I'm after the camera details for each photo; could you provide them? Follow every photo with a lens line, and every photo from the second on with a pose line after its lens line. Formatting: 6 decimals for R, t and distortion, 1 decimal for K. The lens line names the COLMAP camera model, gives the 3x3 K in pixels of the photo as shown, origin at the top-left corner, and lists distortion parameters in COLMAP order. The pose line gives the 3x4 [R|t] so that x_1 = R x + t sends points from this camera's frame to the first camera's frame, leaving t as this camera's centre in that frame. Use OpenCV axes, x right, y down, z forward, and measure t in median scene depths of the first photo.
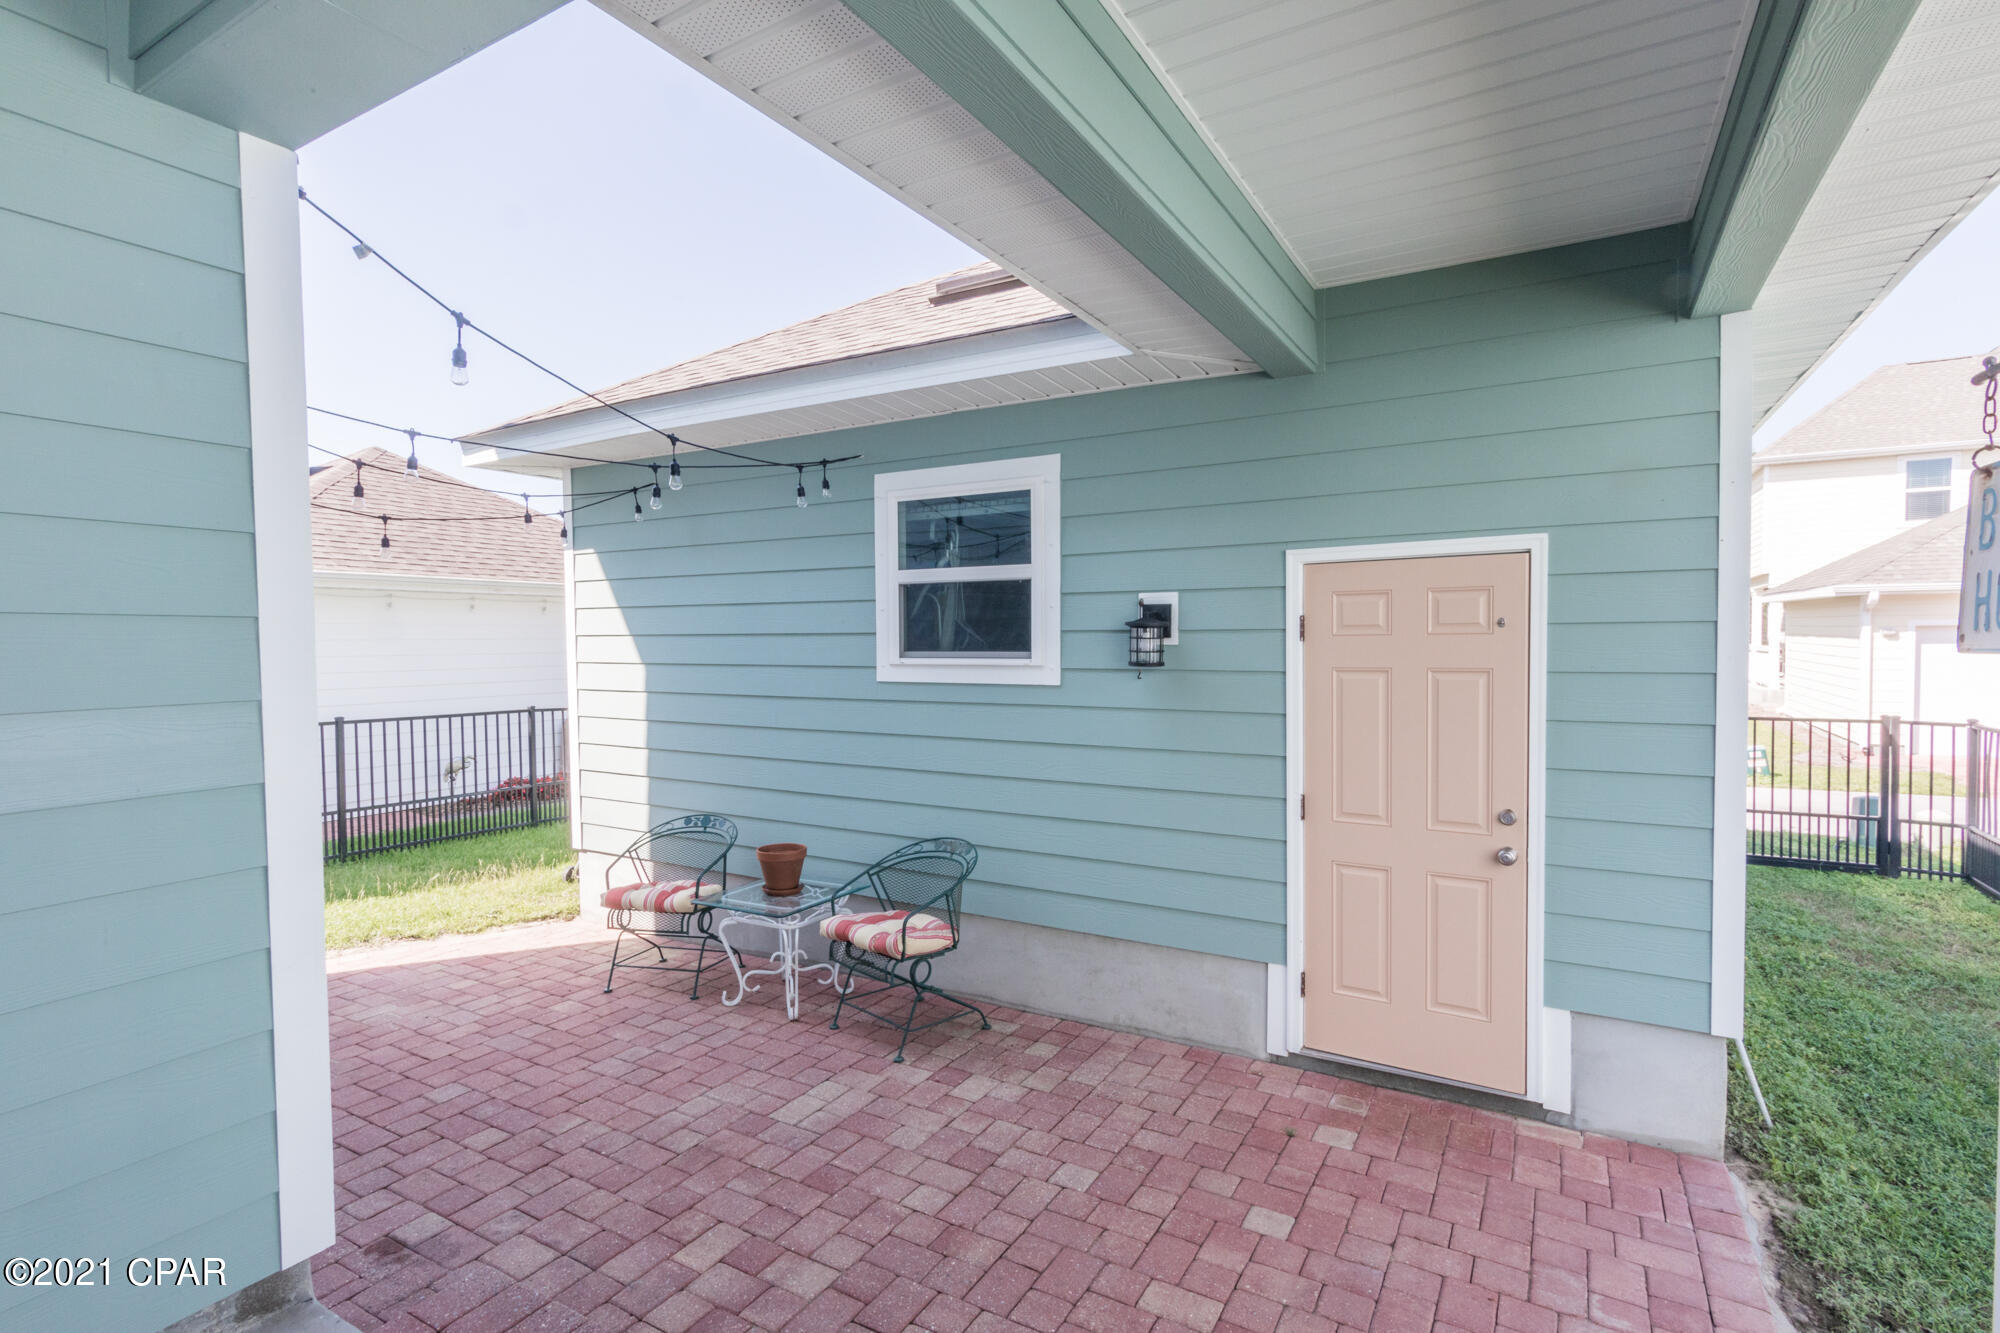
lens RADIAL K [[964.1, 0, 991.4], [0, 964.1, 672.7], [0, 0, 1]] dist [0.003877, -0.000067]
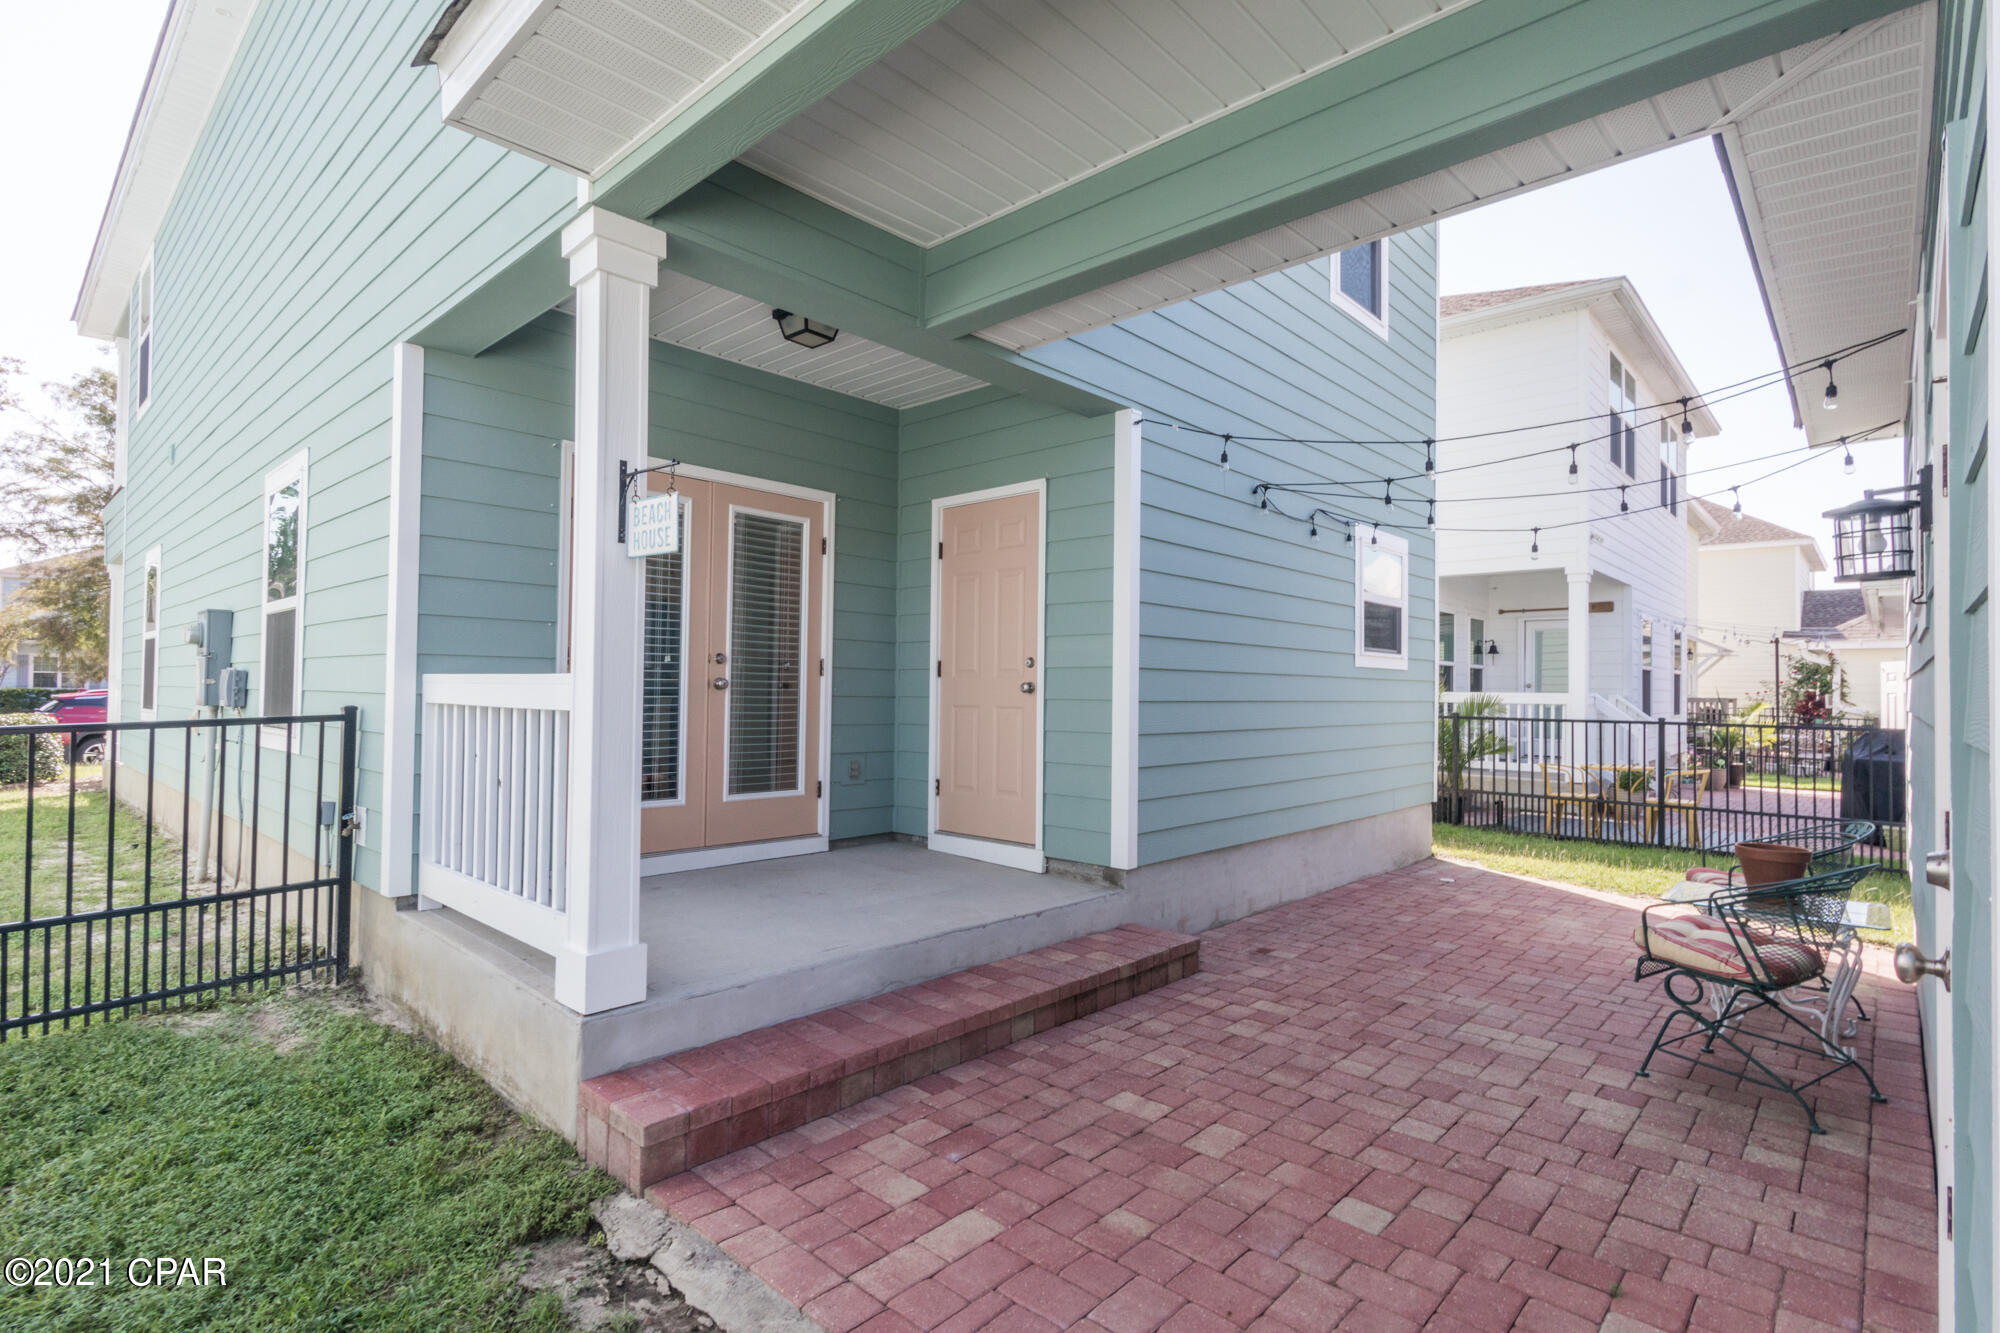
lens RADIAL K [[964.1, 0, 991.4], [0, 964.1, 672.7], [0, 0, 1]] dist [0.003877, -0.000067]
pose [[-0.208539, -0.013200, -0.977925, 1.026584], [-0.048199, 0.998833, -0.003204, 0.094519], [0.976826, 0.046466, -0.208931, 0.718408]]
